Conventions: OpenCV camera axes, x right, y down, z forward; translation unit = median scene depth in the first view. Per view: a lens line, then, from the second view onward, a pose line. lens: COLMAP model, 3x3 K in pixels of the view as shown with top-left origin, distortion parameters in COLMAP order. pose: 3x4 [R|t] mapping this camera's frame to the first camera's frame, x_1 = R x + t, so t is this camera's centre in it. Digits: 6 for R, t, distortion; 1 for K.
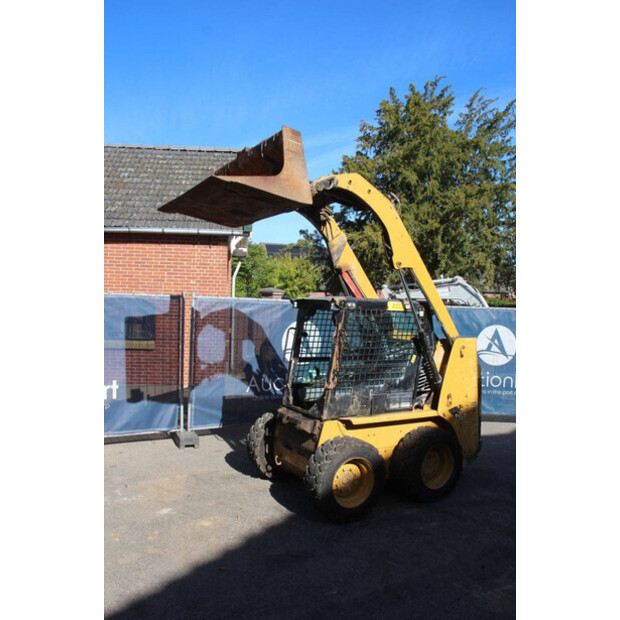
lens RADIAL K [[512.7, 0, 313.2], [0, 512.7, 321.0], [0, 0, 1]] dist [-0.127155, 0.009937]
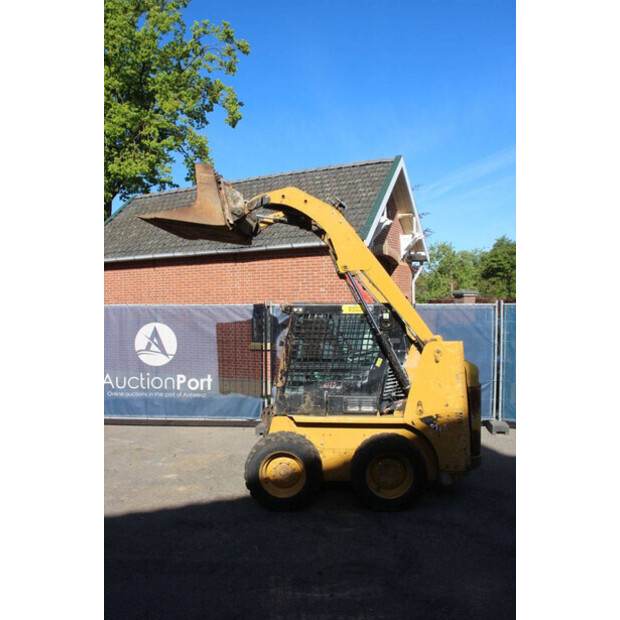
lens RADIAL K [[512.7, 0, 313.2], [0, 512.7, 321.0], [0, 0, 1]] dist [-0.127155, 0.009937]
pose [[0.834967, -0.017794, -0.550012, 0.639898], [0.014137, 0.999841, -0.010885, 0.003910], [0.550118, 0.001314, 0.835086, 0.115458]]
